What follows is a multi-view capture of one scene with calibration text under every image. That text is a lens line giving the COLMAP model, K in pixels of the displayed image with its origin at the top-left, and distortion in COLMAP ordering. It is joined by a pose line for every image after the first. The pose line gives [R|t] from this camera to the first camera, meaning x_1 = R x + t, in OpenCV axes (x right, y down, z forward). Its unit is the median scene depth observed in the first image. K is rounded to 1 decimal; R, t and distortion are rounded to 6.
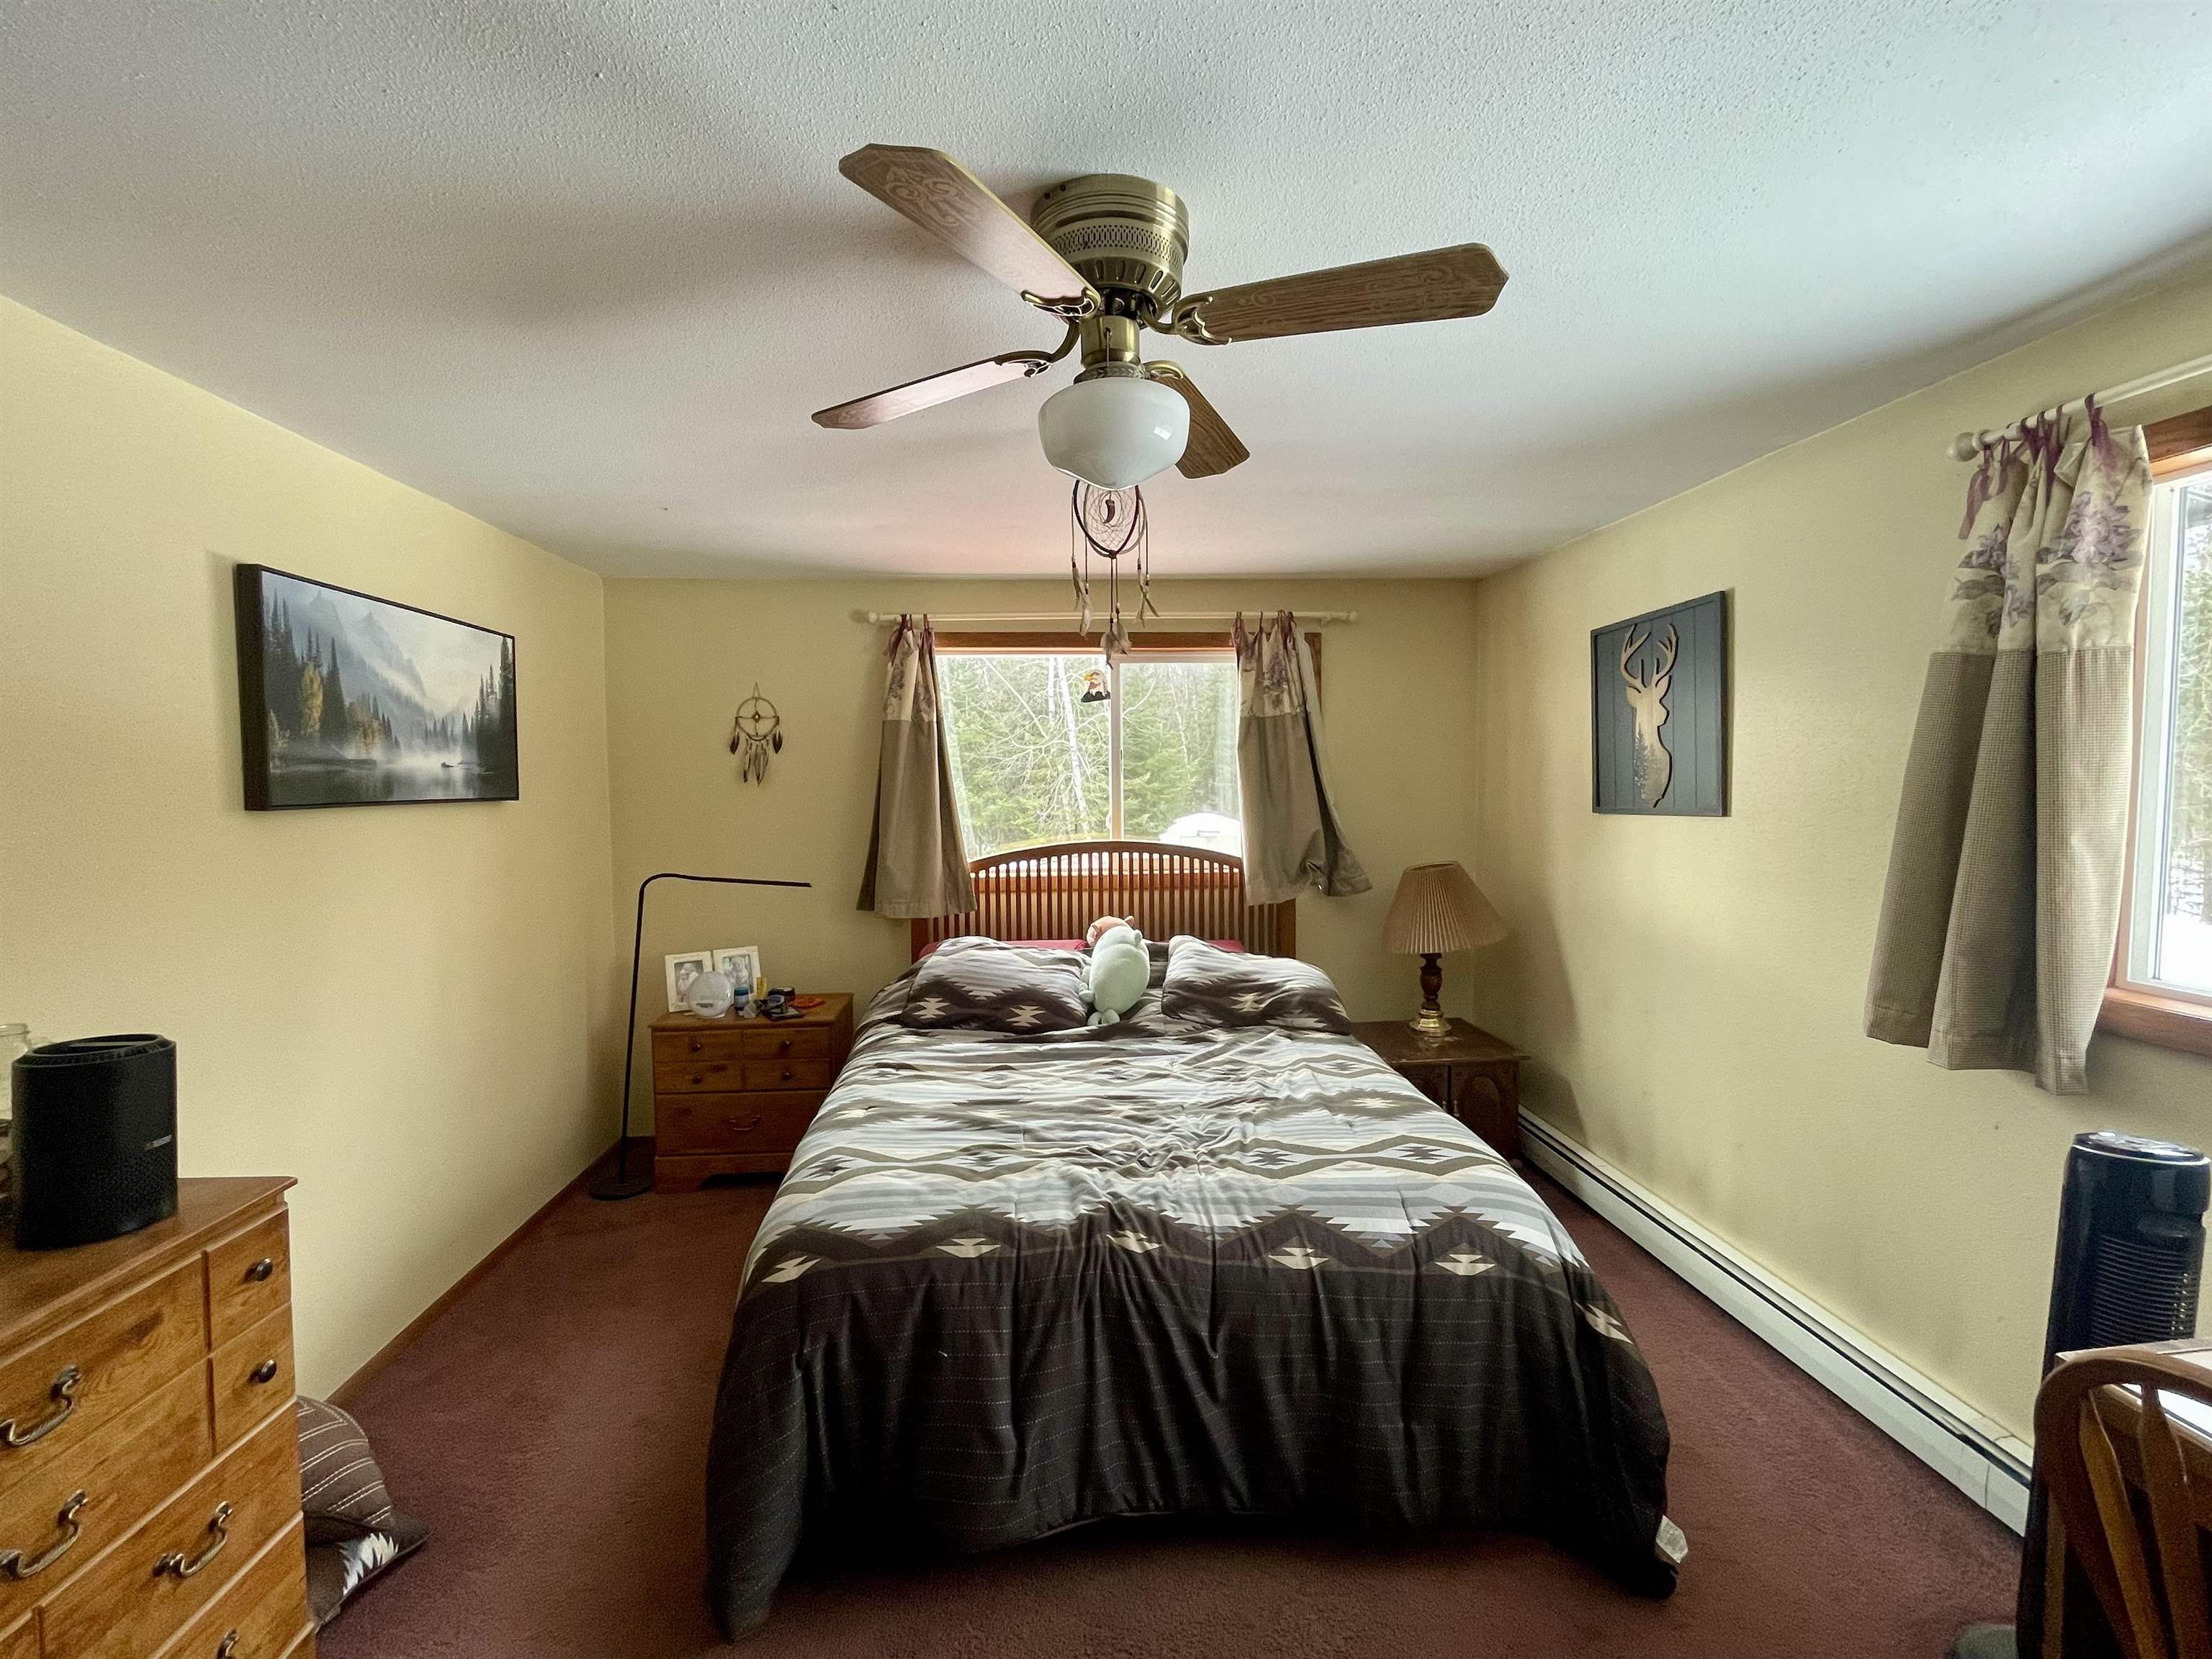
lens RADIAL K [[967.1, 0, 1104.0], [0, 967.1, 824.9], [0, 0, 1]] dist [-0.007109, 0.000577]
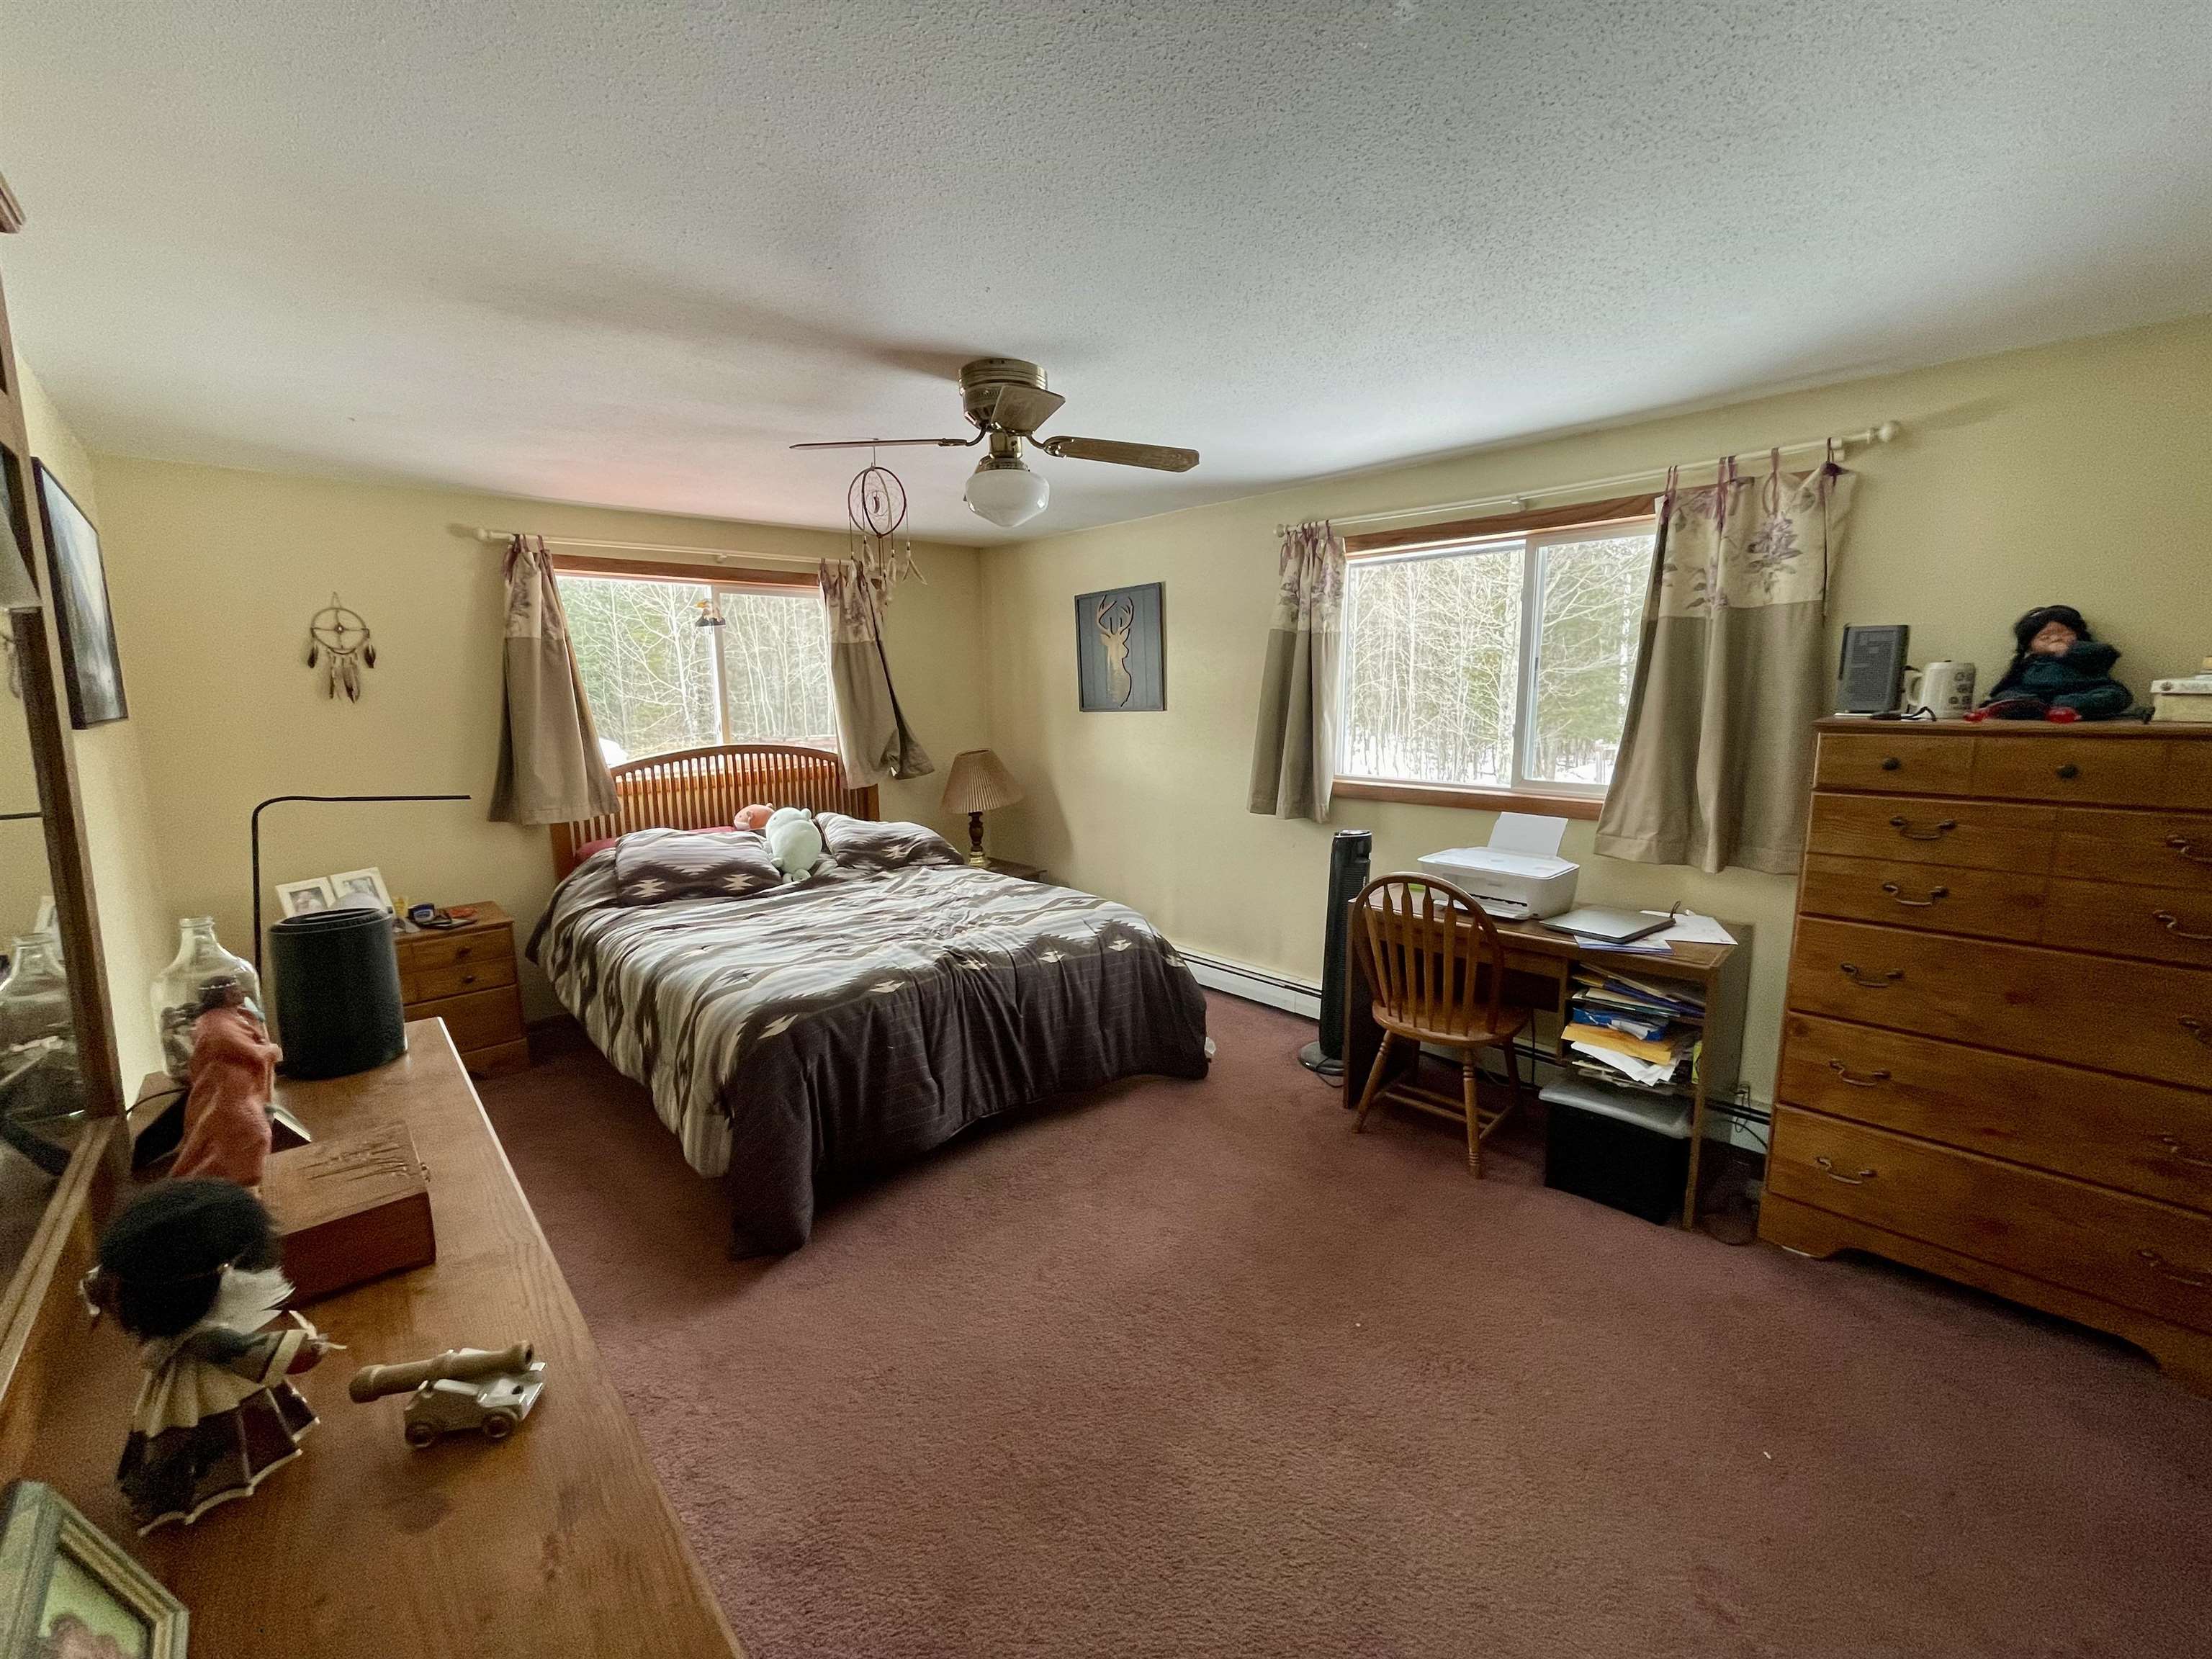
lens RADIAL K [[899.6, 0, 1105.2], [0, 899.6, 821.2], [0, 0, 1]] dist [-0.000958, -0.000522]
pose [[0.776891, -0.095206, 0.622395, -0.643436], [0.036544, 0.993654, 0.106380, 0.016926], [-0.628573, -0.059901, 0.775440, -0.308028]]
